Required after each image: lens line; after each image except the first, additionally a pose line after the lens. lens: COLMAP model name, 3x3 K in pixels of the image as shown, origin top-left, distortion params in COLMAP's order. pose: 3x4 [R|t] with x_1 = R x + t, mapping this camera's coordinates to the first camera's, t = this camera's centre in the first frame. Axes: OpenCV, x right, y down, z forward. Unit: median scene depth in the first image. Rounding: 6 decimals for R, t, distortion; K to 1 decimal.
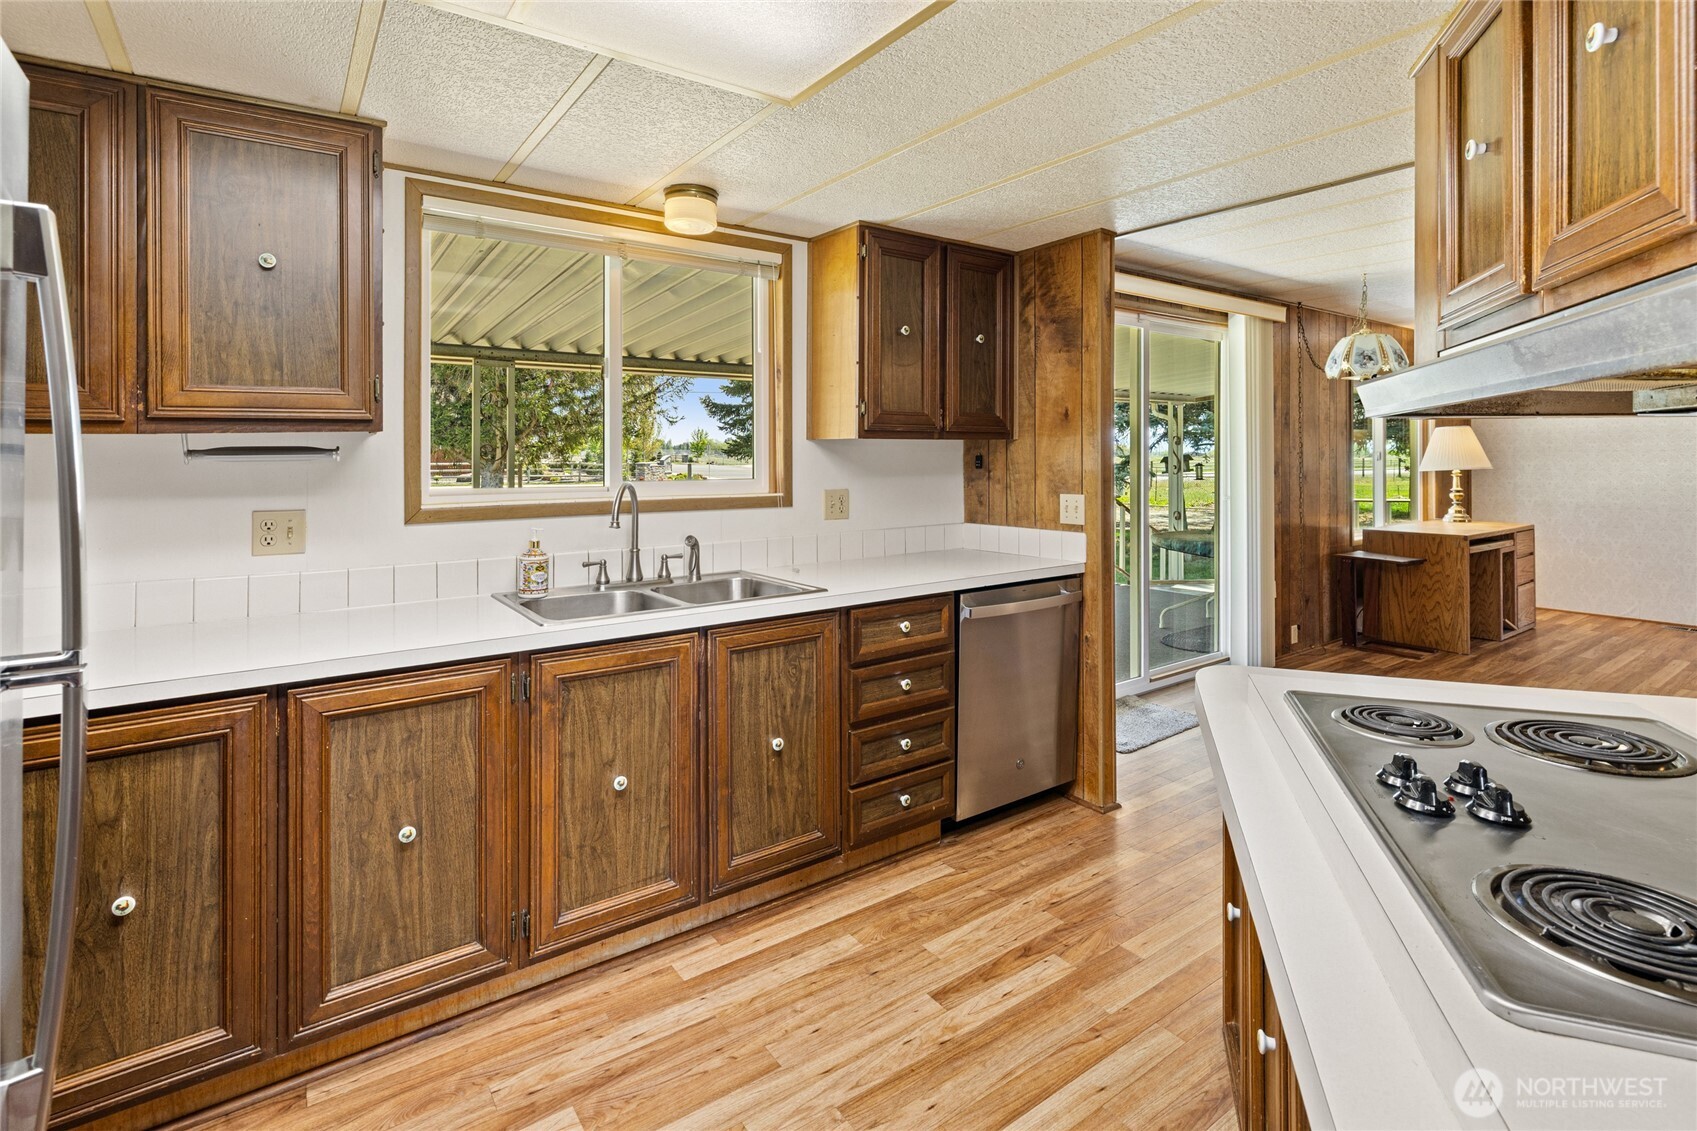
lens RADIAL K [[810.5, 0, 857.0], [0, 810.5, 461.3], [0, 0, 1]] dist [-0.003693, -0.000333]
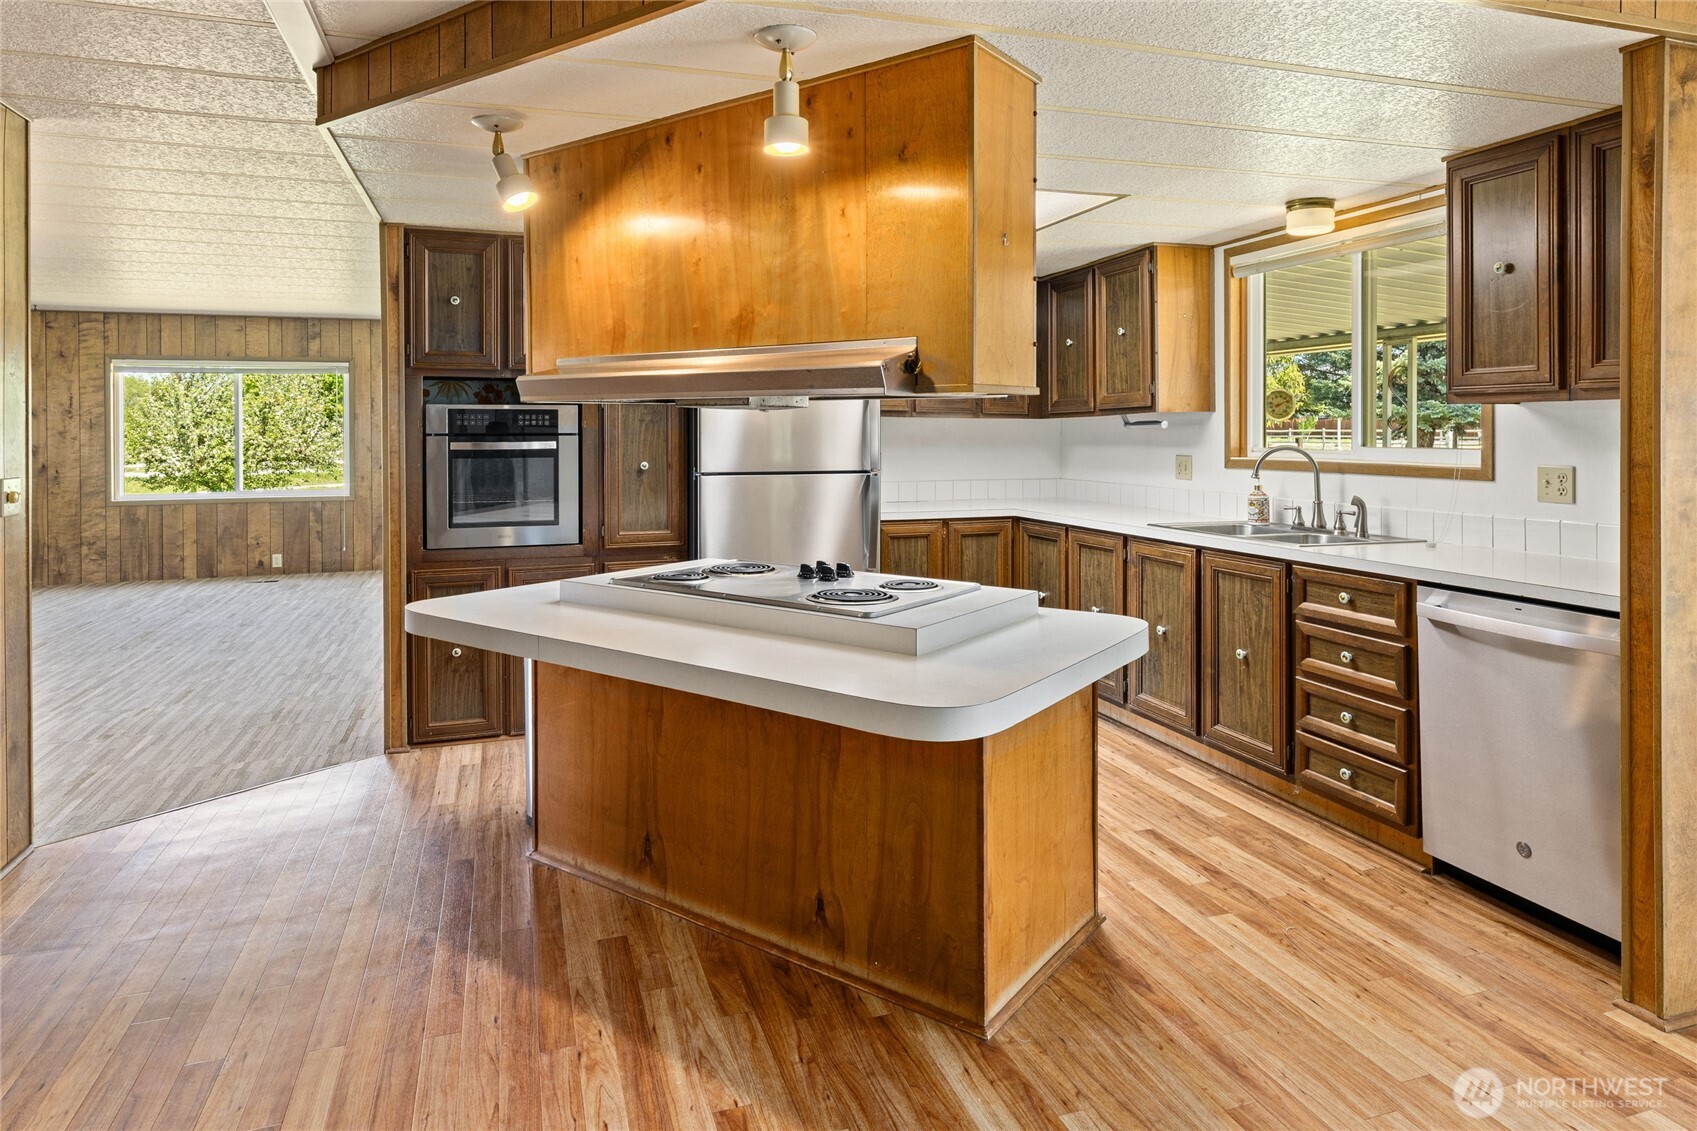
lens RADIAL K [[1018.4, 0, 846.4], [0, 1018.4, 565.1], [0, 0, 1]] dist [0.000065, -0.000016]
pose [[-0.299455, 0.125263, -0.945852, 1.719419], [-0.004876, 0.991130, 0.132803, 0.004390], [0.954098, 0.044380, -0.296188, 0.963008]]
